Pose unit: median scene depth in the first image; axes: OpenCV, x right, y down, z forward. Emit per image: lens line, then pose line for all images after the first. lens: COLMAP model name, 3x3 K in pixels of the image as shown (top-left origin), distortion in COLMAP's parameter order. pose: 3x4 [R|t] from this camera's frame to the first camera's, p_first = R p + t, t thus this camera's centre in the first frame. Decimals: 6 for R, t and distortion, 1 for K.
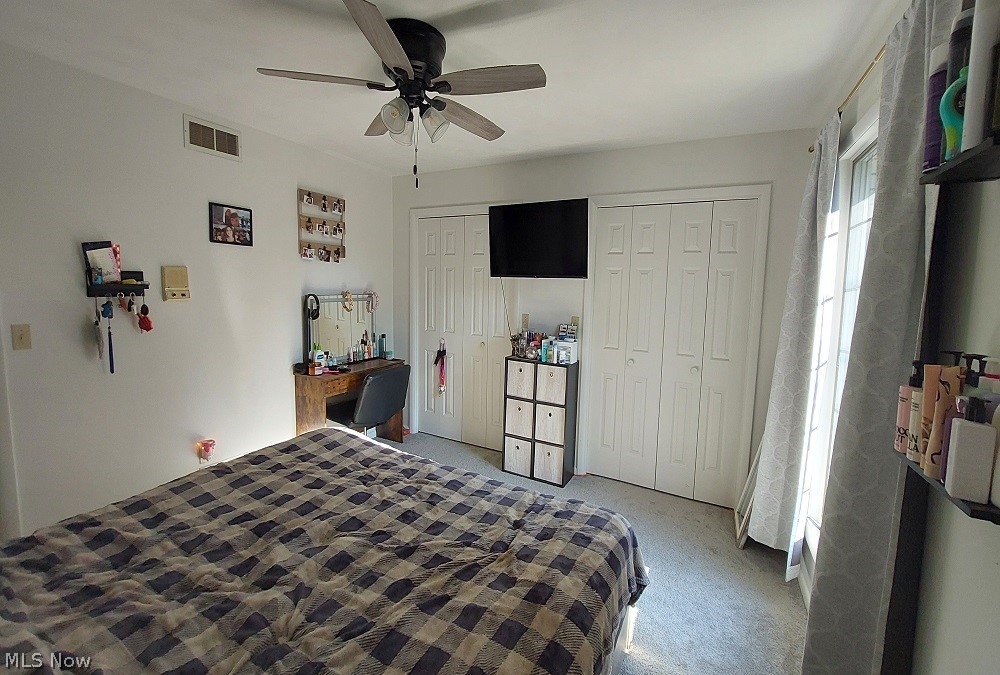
lens RADIAL K [[408.7, 0, 508.9], [0, 408.7, 310.4], [0, 0, 1]] dist [-0.016804, -0.000158]
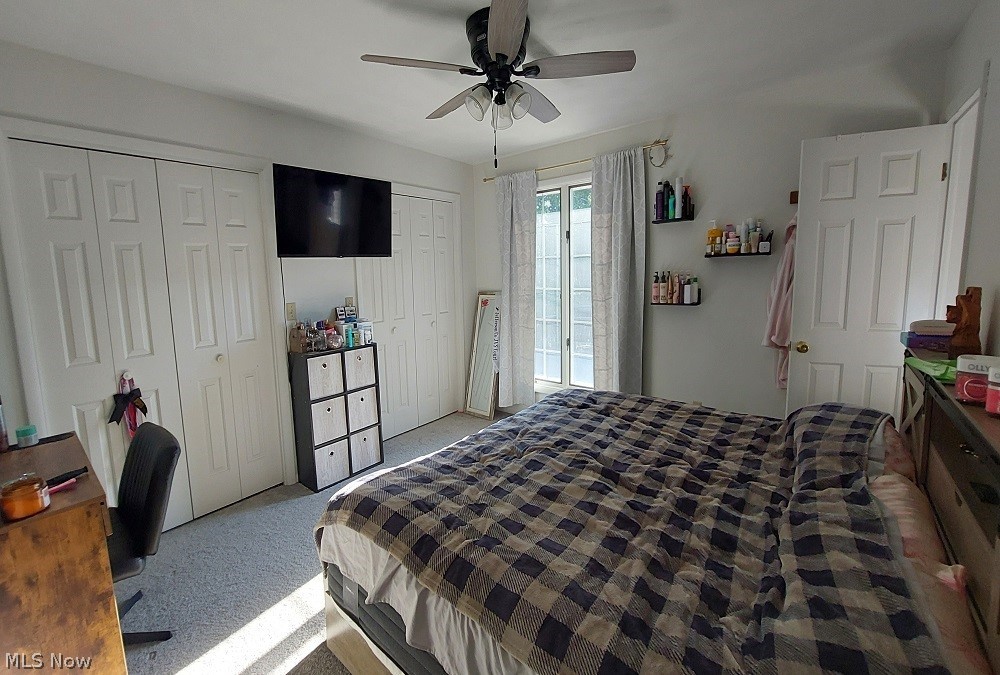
lens RADIAL K [[408.7, 0, 508.9], [0, 408.7, 310.4], [0, 0, 1]] dist [-0.016804, -0.000158]
pose [[0.163144, -0.137222, 0.977013, -0.745032], [0.097998, 0.987637, 0.122350, -0.036386], [-0.981723, 0.075784, 0.174575, 0.465689]]
